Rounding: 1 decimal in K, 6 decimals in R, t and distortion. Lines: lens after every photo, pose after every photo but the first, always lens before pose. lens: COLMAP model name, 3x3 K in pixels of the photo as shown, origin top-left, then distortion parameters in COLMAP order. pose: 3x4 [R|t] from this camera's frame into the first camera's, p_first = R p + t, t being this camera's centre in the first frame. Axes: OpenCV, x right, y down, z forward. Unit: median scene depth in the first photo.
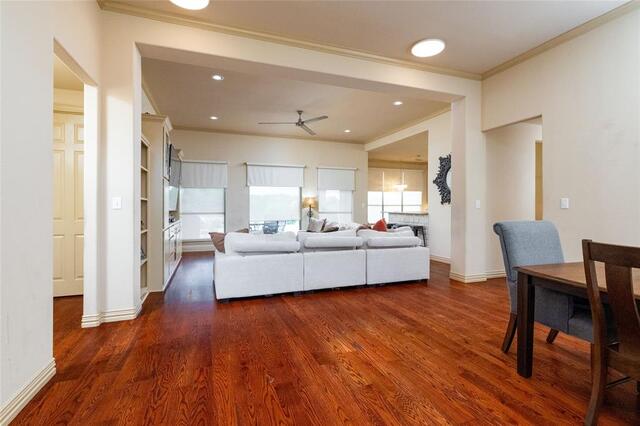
lens RADIAL K [[306.9, 0, 322.1], [0, 306.9, 210.0], [0, 0, 1]] dist [0.001609, -0.000254]
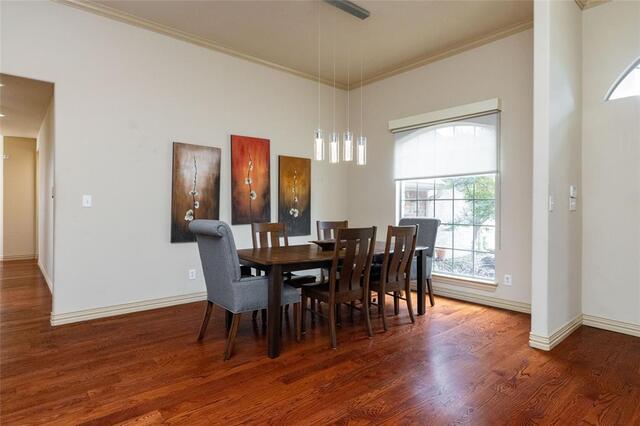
lens RADIAL K [[354.3, 0, 322.5], [0, 354.3, 205.9], [0, 0, 1]] dist [-0.001510, 0.000160]
pose [[-0.347403, -0.001300, 0.937715, -0.612036], [0.000220, 0.999999, 0.001468, -0.014658], [-0.937716, 0.000716, -0.347402, 1.275850]]
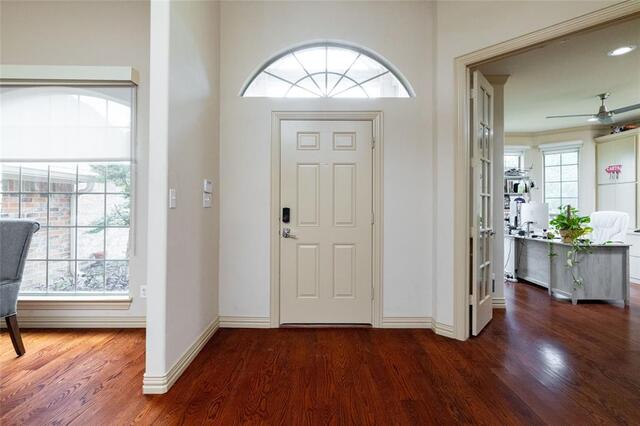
lens RADIAL K [[306.9, 0, 317.8], [0, 306.9, 203.9], [0, 0, 1]] dist [0.001609, -0.000254]
pose [[-0.934147, -0.005019, 0.356853, -0.370873], [-0.004308, 0.999987, 0.002788, -0.010528], [-0.356863, 0.001067, -0.934156, 0.669369]]
